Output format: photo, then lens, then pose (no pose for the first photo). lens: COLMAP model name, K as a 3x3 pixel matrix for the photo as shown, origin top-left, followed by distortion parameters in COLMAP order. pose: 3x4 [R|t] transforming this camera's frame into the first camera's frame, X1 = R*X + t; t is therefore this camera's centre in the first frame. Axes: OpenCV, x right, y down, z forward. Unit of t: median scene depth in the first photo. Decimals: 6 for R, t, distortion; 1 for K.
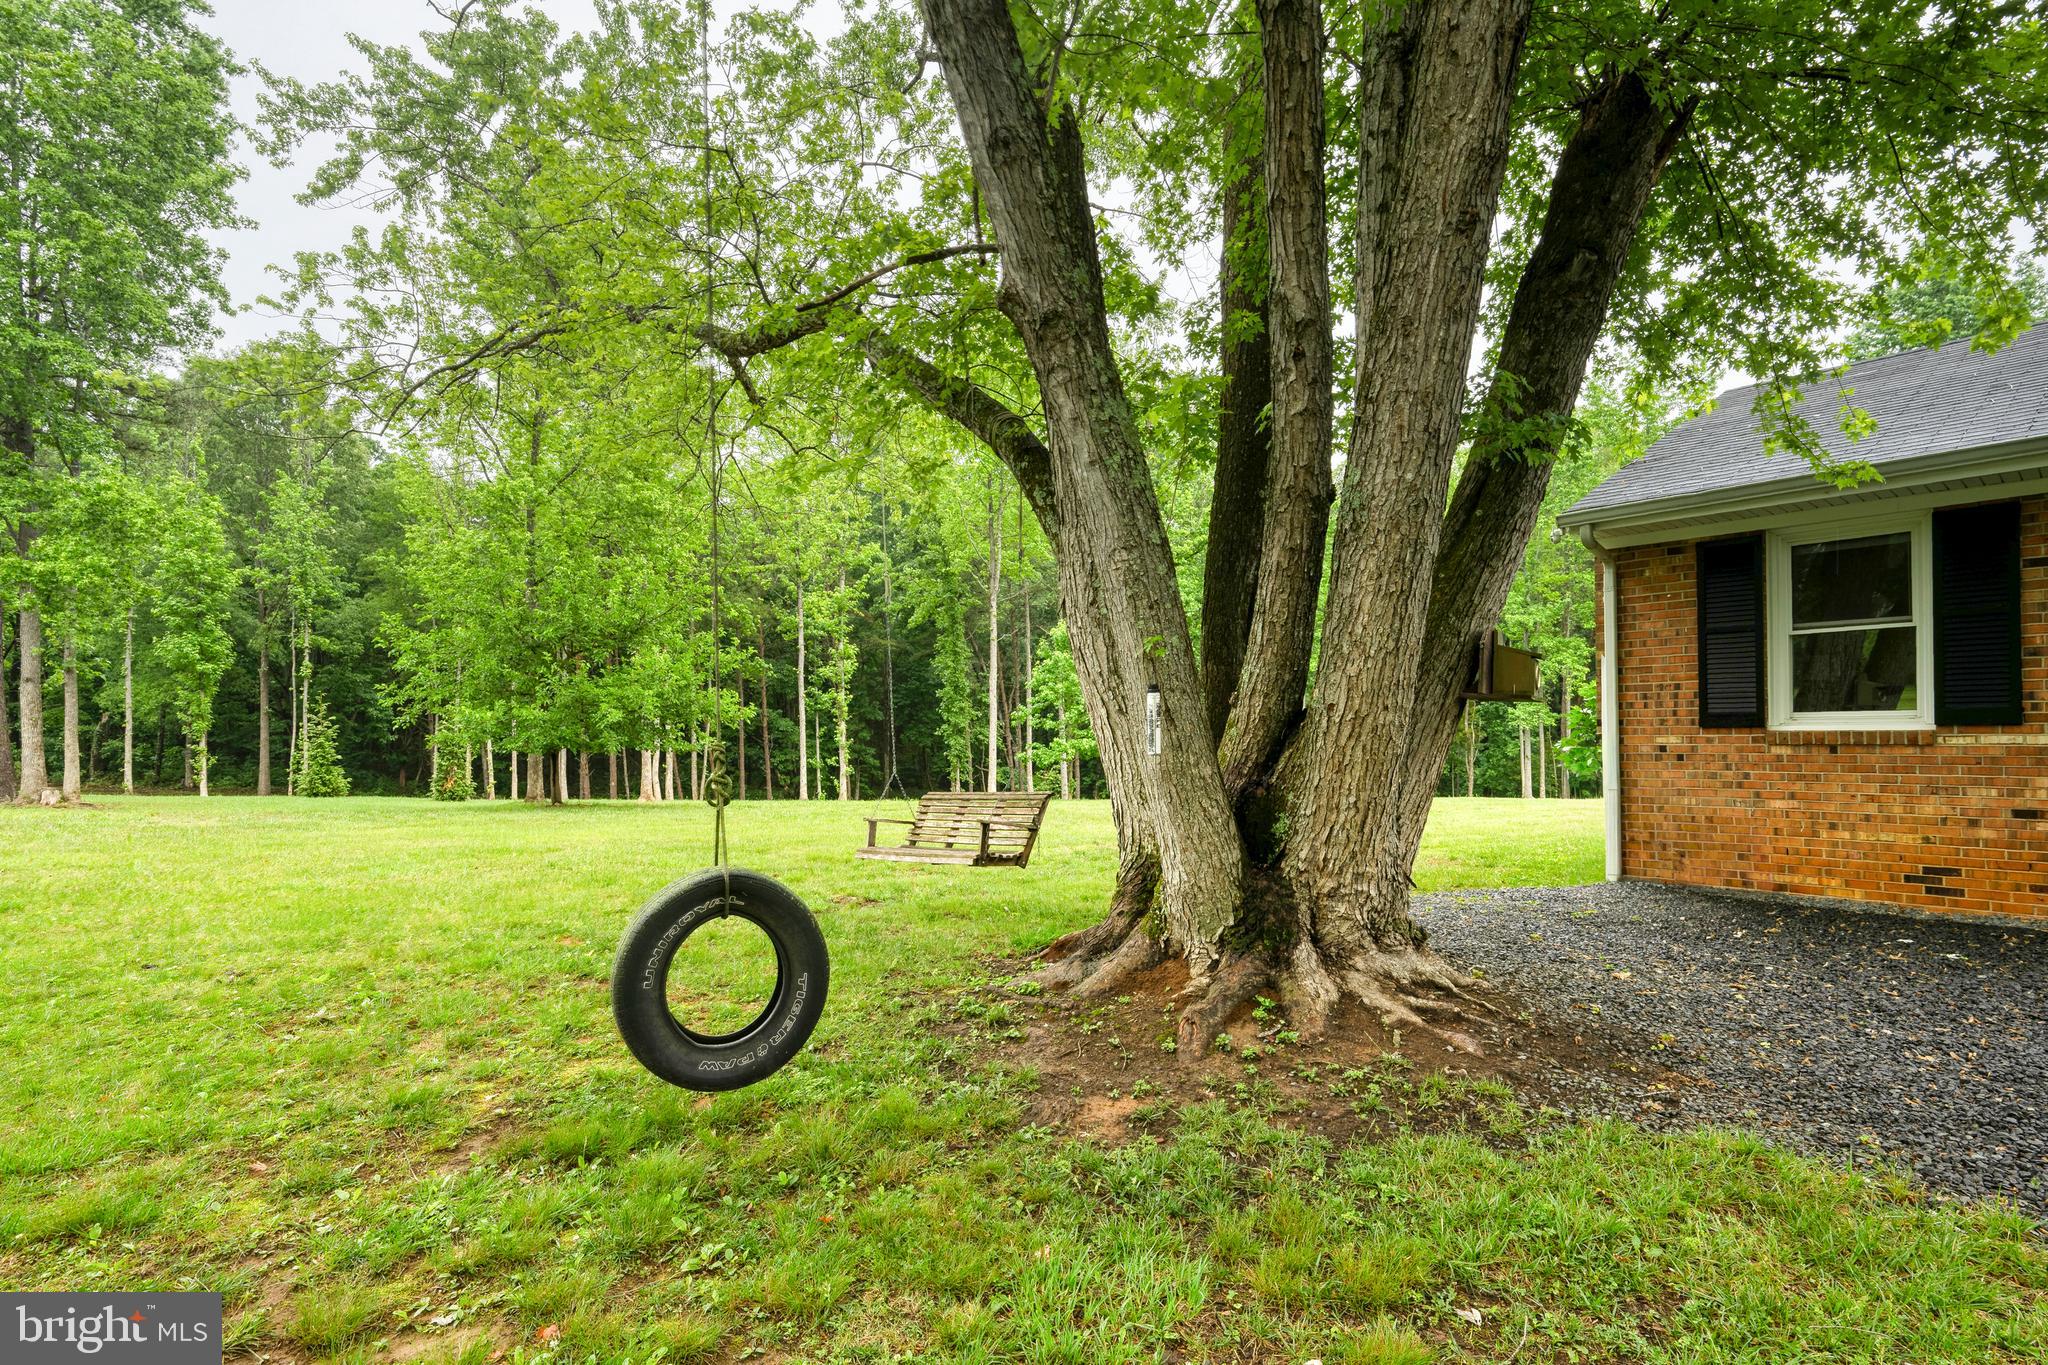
lens RADIAL K [[987.9, 0, 1016.8], [0, 987.9, 746.0], [0, 0, 1]] dist [-0.000294, -0.000231]
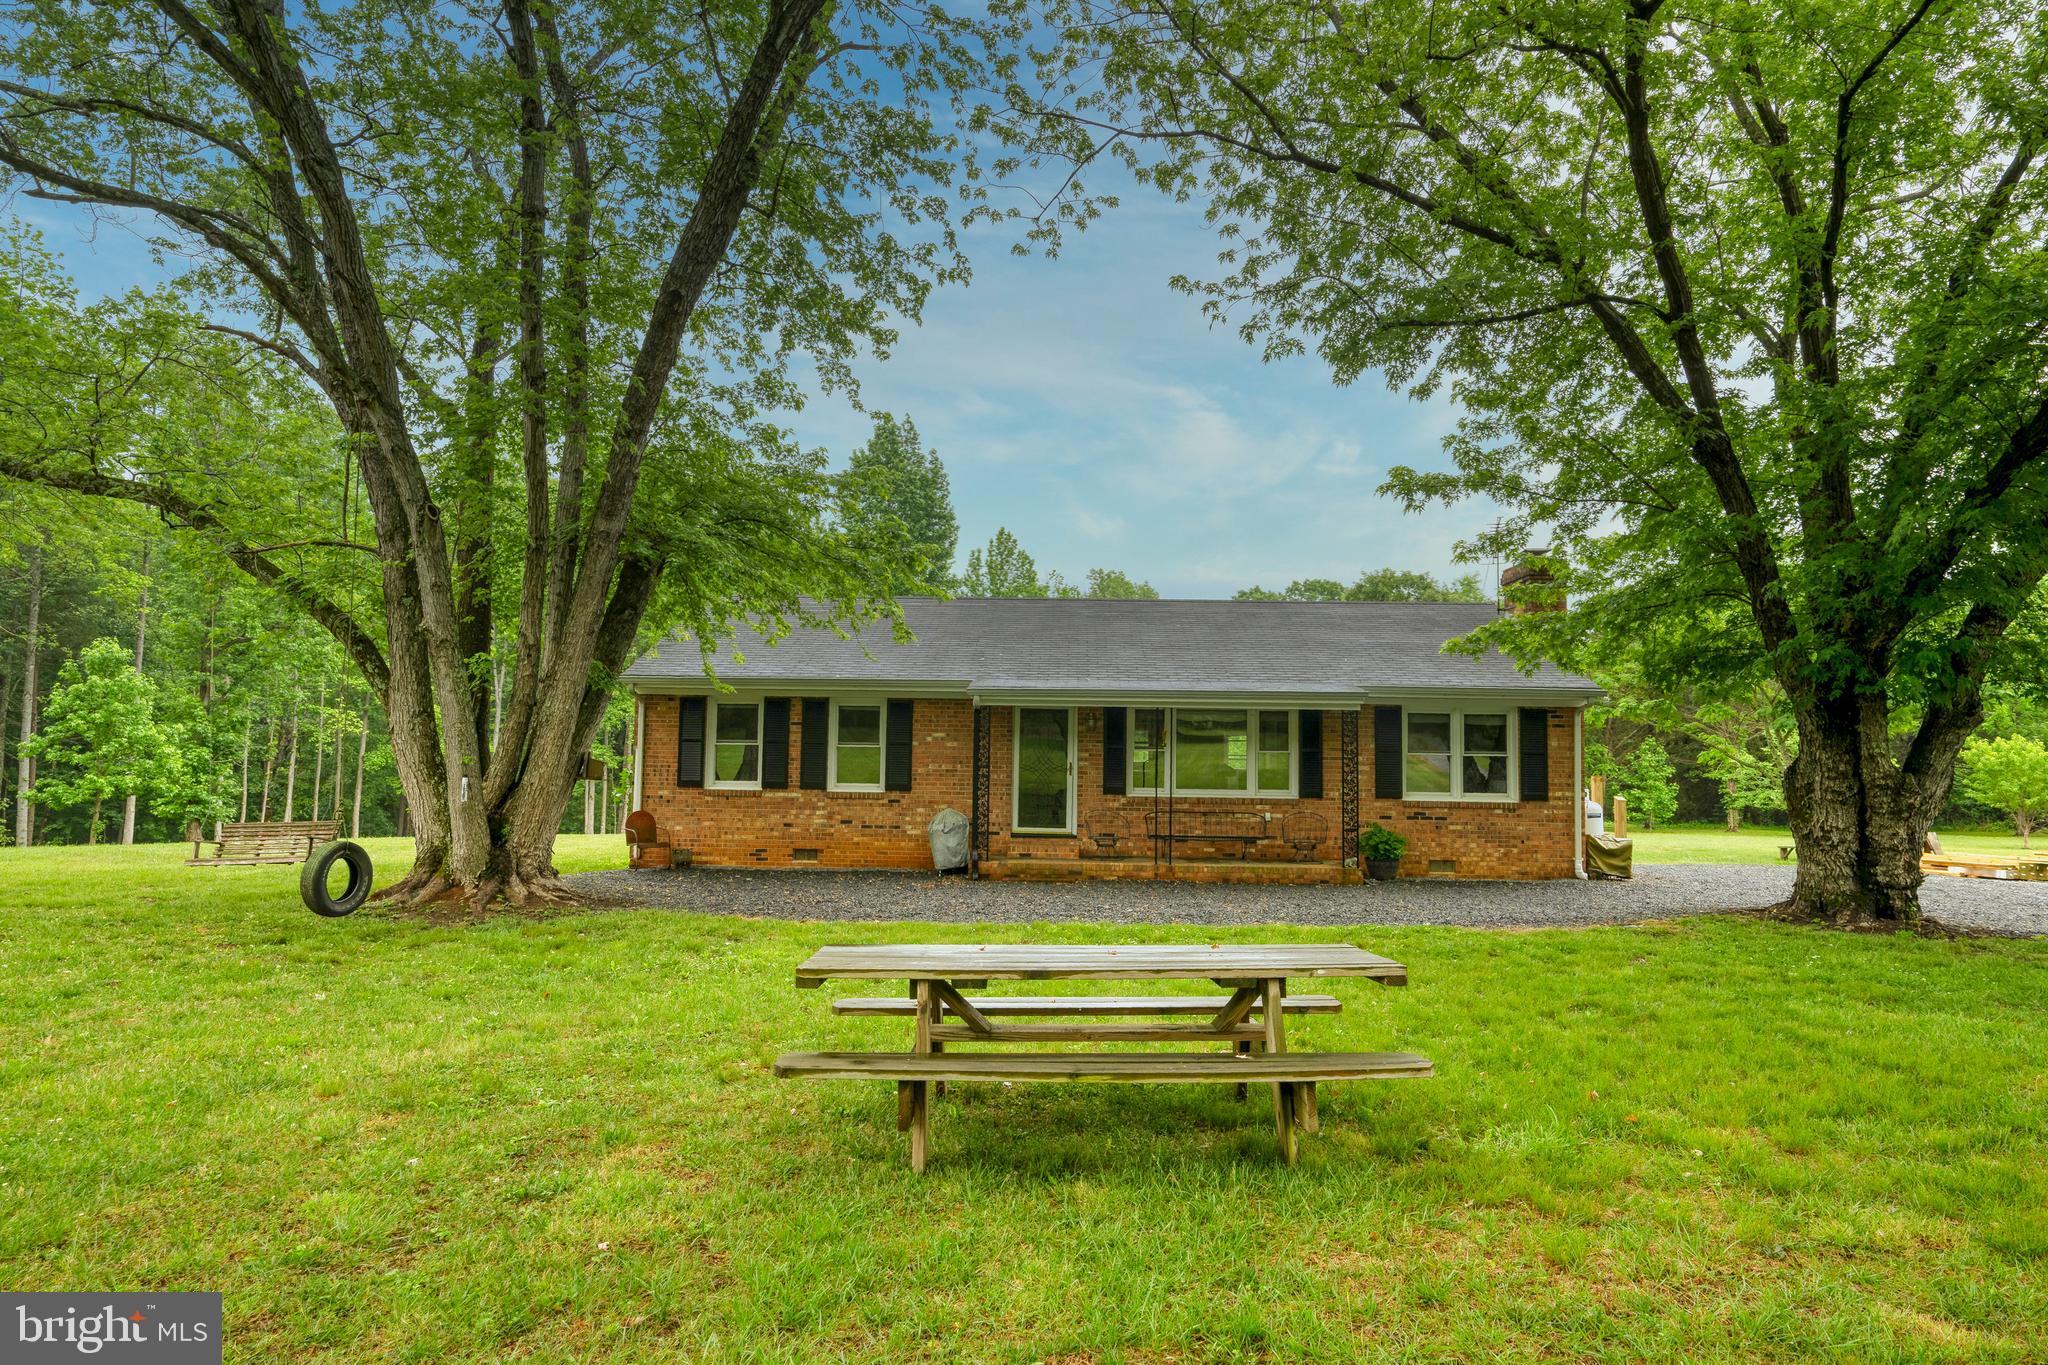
lens RADIAL K [[1108.0, 0, 1024.1], [0, 1108.0, 680.1], [0, 0, 1]] dist [-0.003981, -0.000381]
pose [[0.660429, 0.083303, 0.746253, -0.778887], [-0.014097, 0.995027, -0.098598, -0.030983], [-0.750756, 0.054597, 0.658320, -1.462591]]
